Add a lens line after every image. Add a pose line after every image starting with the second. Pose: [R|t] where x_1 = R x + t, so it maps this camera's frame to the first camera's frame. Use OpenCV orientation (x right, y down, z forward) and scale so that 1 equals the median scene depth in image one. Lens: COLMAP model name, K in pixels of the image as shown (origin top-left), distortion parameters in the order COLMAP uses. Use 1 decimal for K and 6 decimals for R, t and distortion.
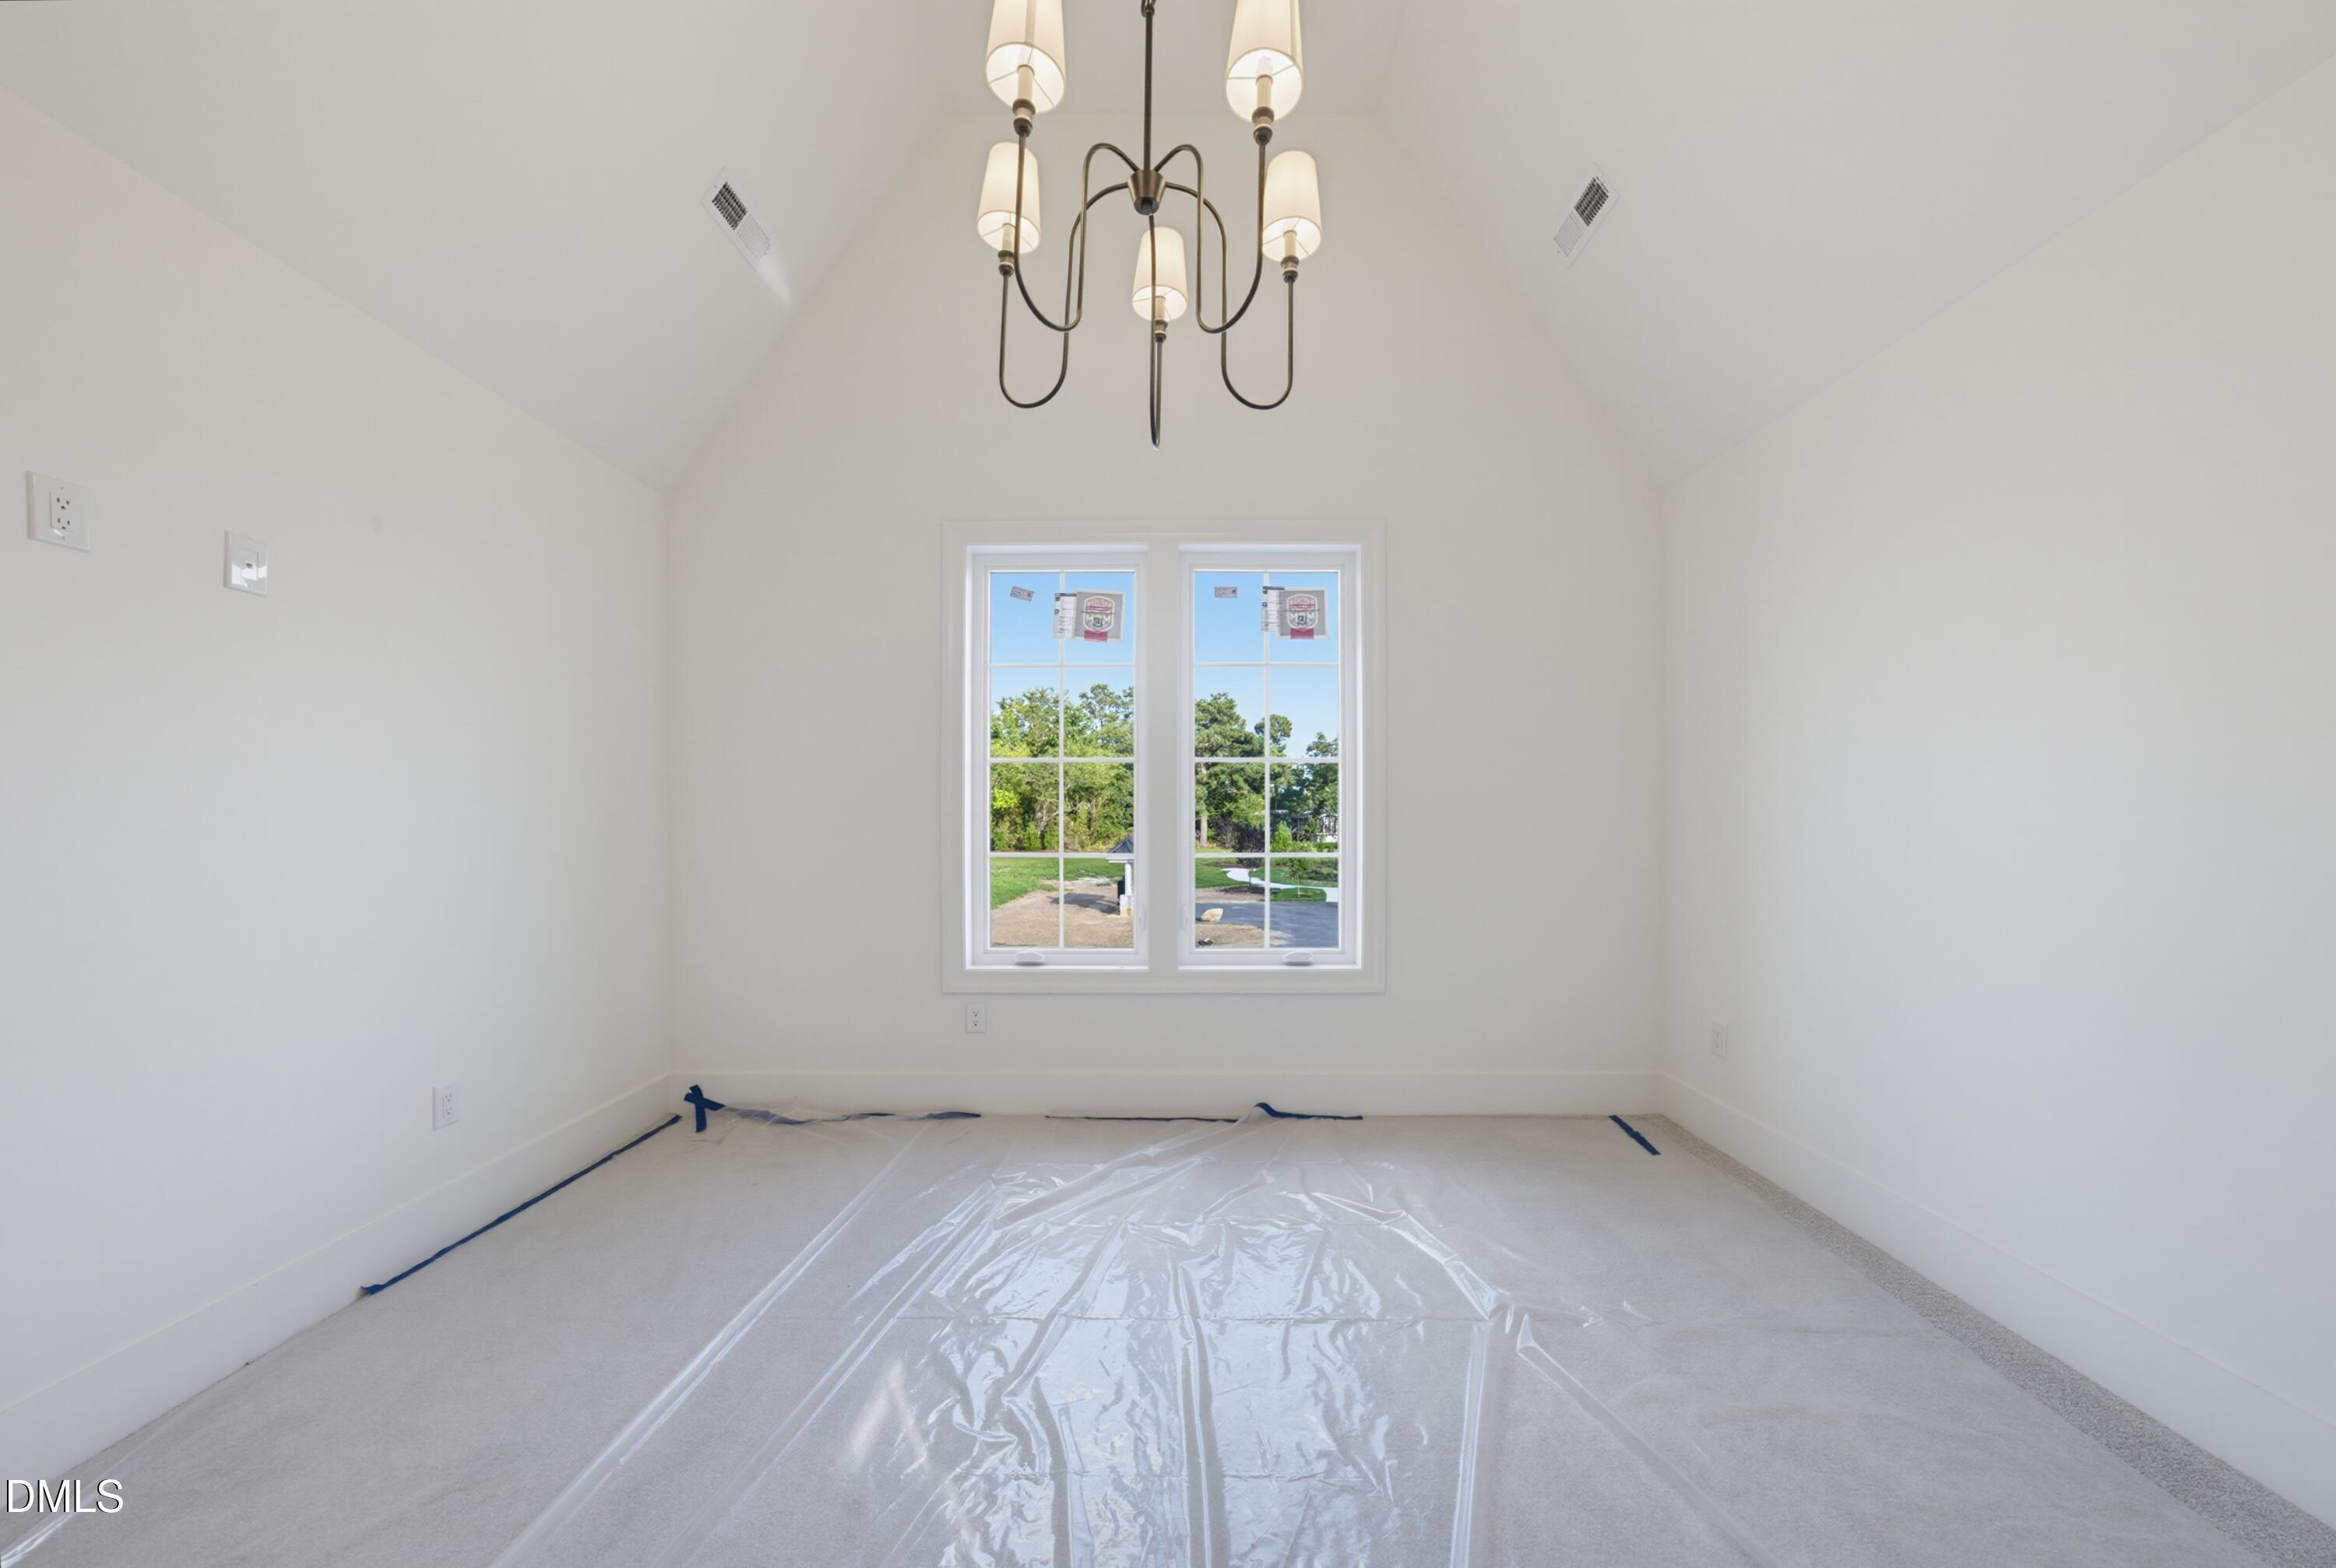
lens RADIAL K [[805.6, 0, 1157.0], [0, 805.6, 850.7], [0, 0, 1]] dist [-0.012857, 0.007813]
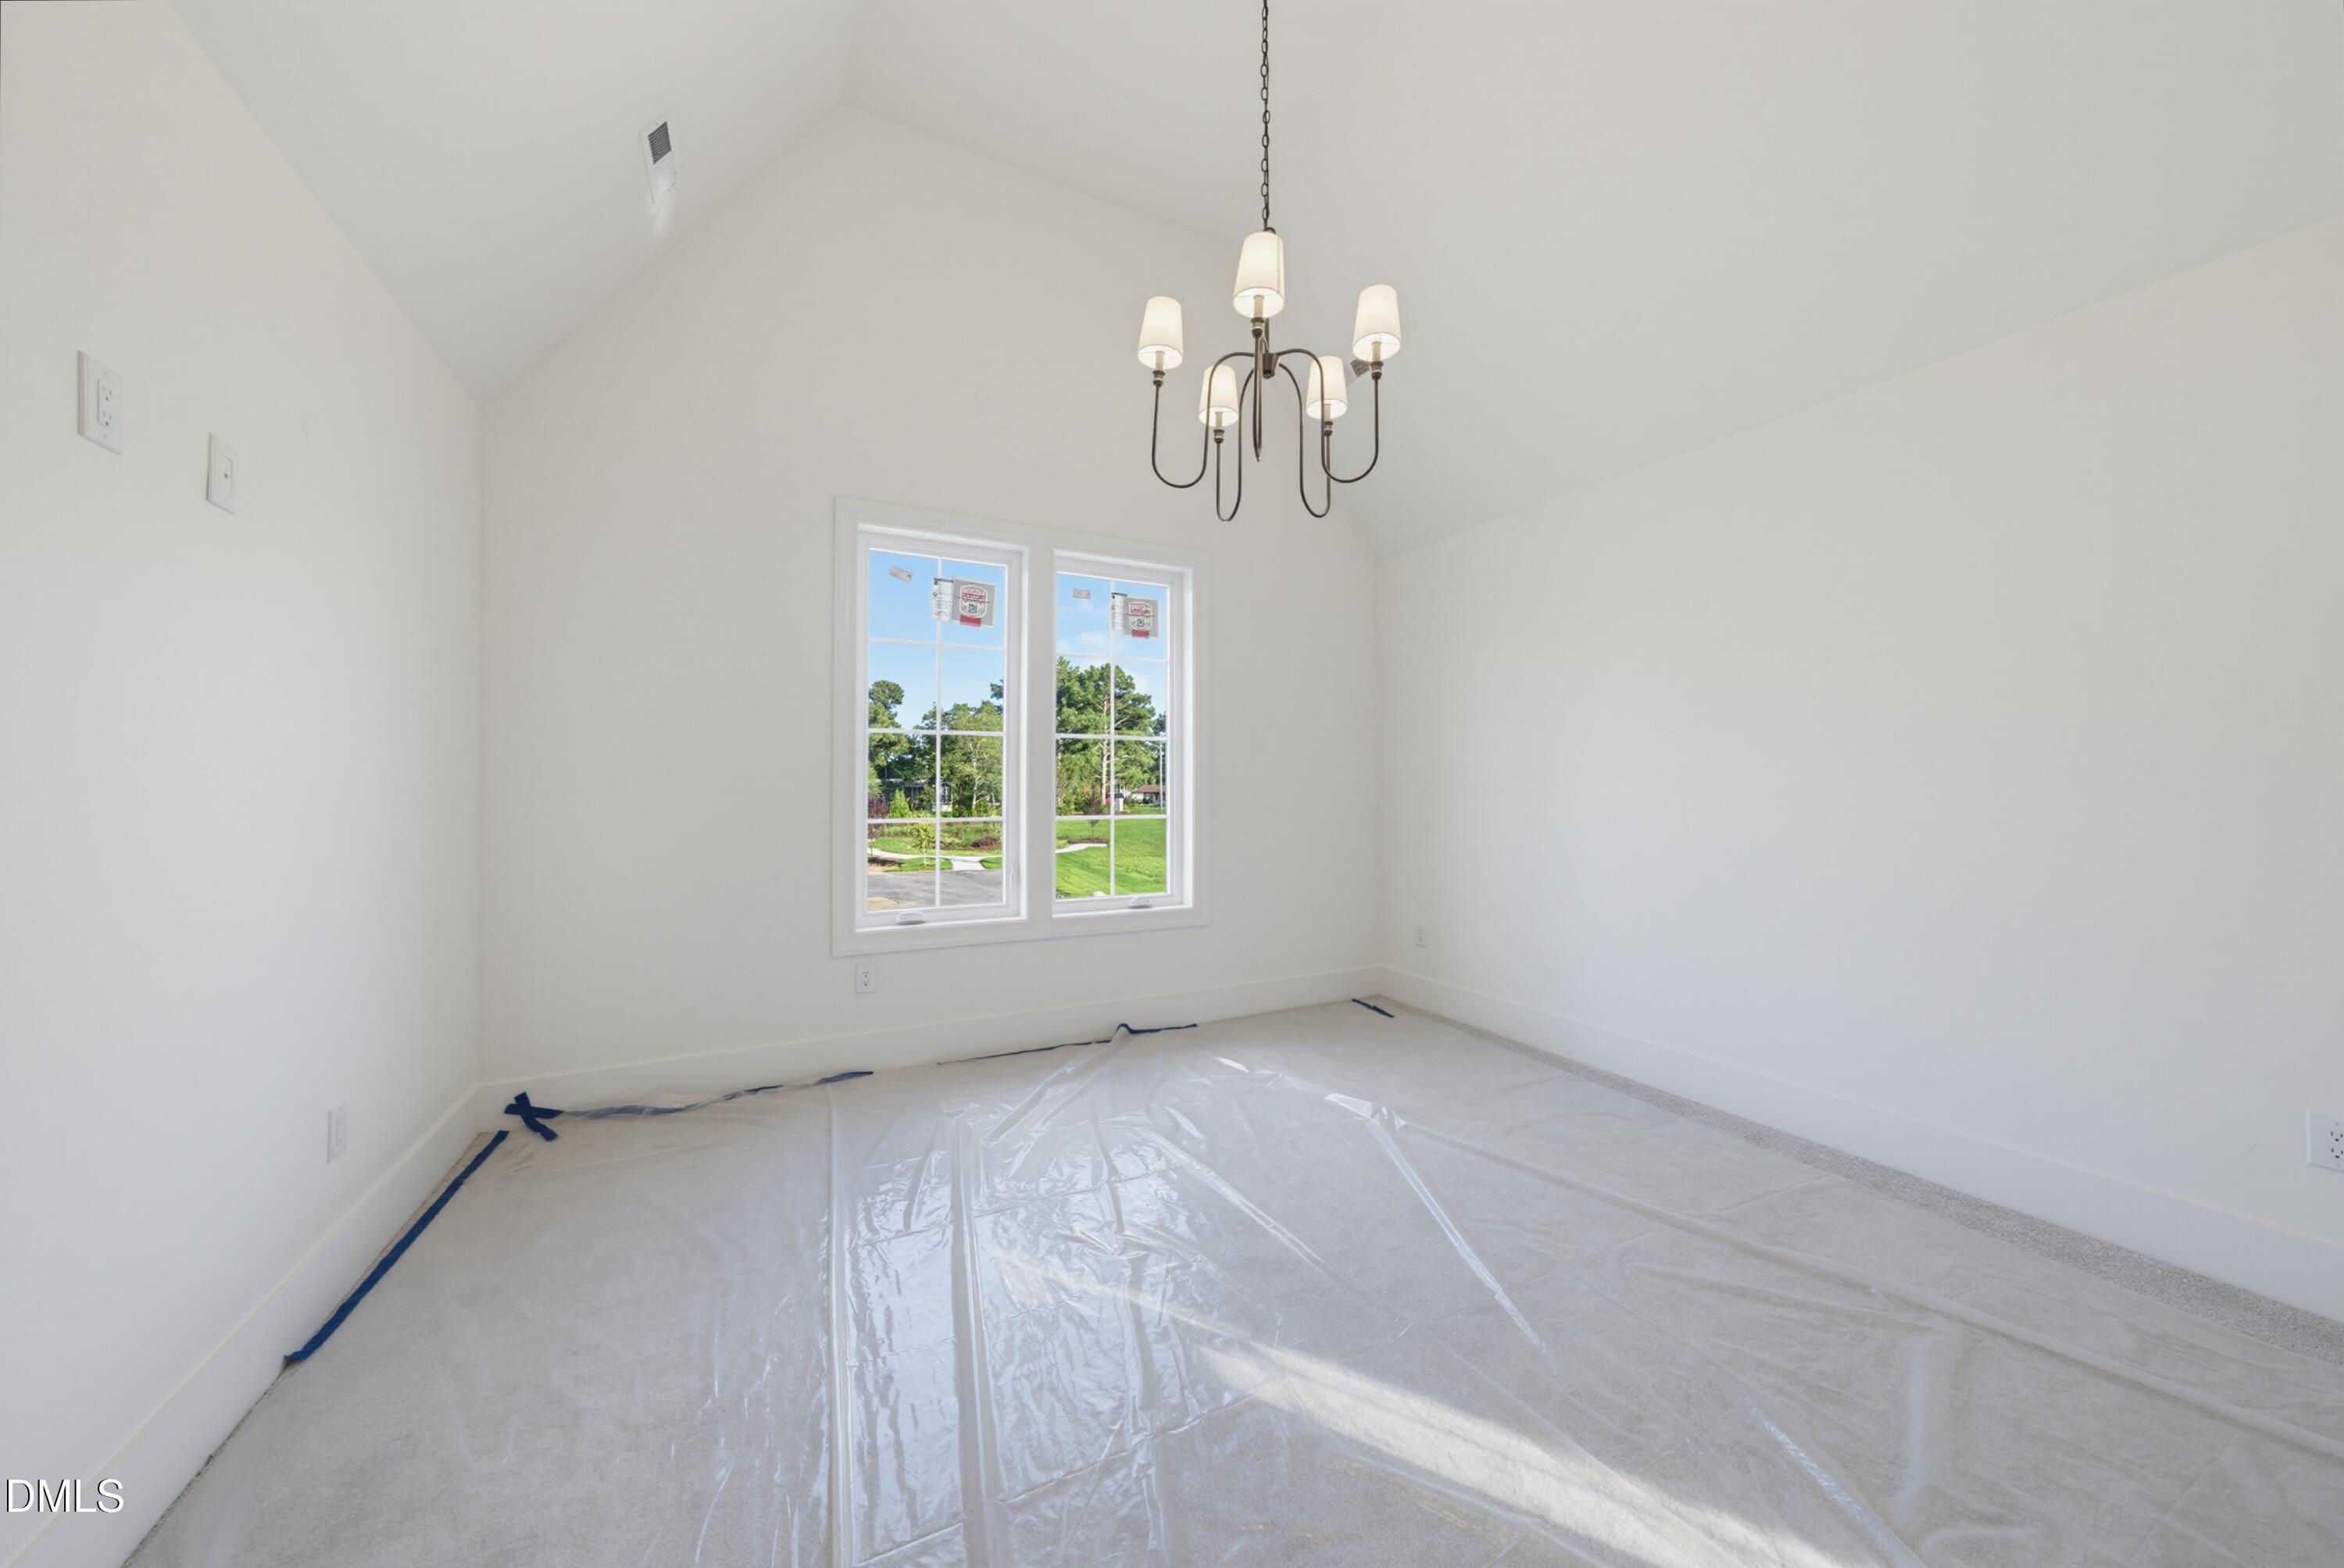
lens RADIAL K [[808.4, 0, 1156.1], [0, 808.4, 809.7], [0, 0, 1]] dist [-0.012857, 0.007813]
pose [[0.887973, -0.012783, 0.459719, -0.365678], [0.018965, 0.999781, -0.008834, 0.006567], [-0.459505, 0.016563, 0.888021, -0.093541]]
